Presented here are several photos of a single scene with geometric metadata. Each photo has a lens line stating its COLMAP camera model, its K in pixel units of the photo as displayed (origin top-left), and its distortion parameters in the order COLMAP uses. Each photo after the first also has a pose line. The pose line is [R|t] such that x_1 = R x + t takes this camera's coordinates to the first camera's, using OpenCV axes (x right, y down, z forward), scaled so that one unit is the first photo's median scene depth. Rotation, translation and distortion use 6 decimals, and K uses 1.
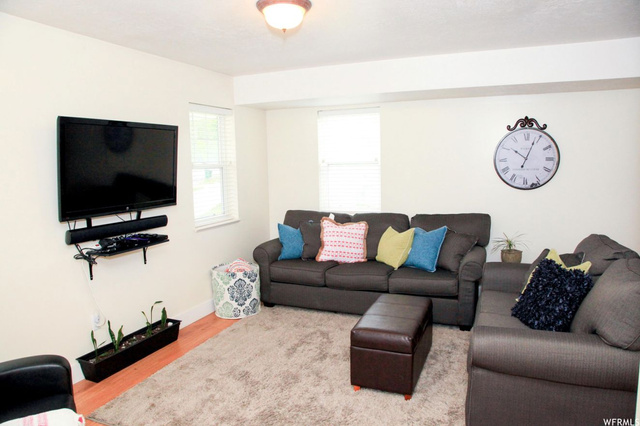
lens RADIAL K [[429.7, 0, 320.0], [0, 429.7, 213.0], [0, 0, 1]] dist [-0.129509, 0.055358]
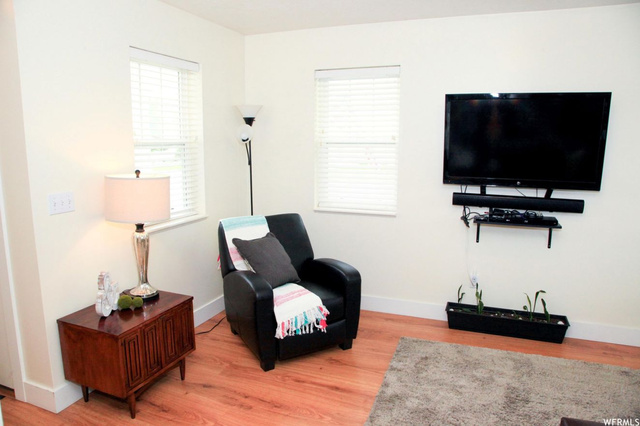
lens RADIAL K [[429.7, 0, 320.0], [0, 429.7, 213.0], [0, 0, 1]] dist [-0.129509, 0.055358]
pose [[0.025010, 0.192863, -0.980907, 0.493836], [-0.119934, 0.974706, 0.188586, -0.070789], [0.992467, 0.112928, 0.047509, 0.502544]]
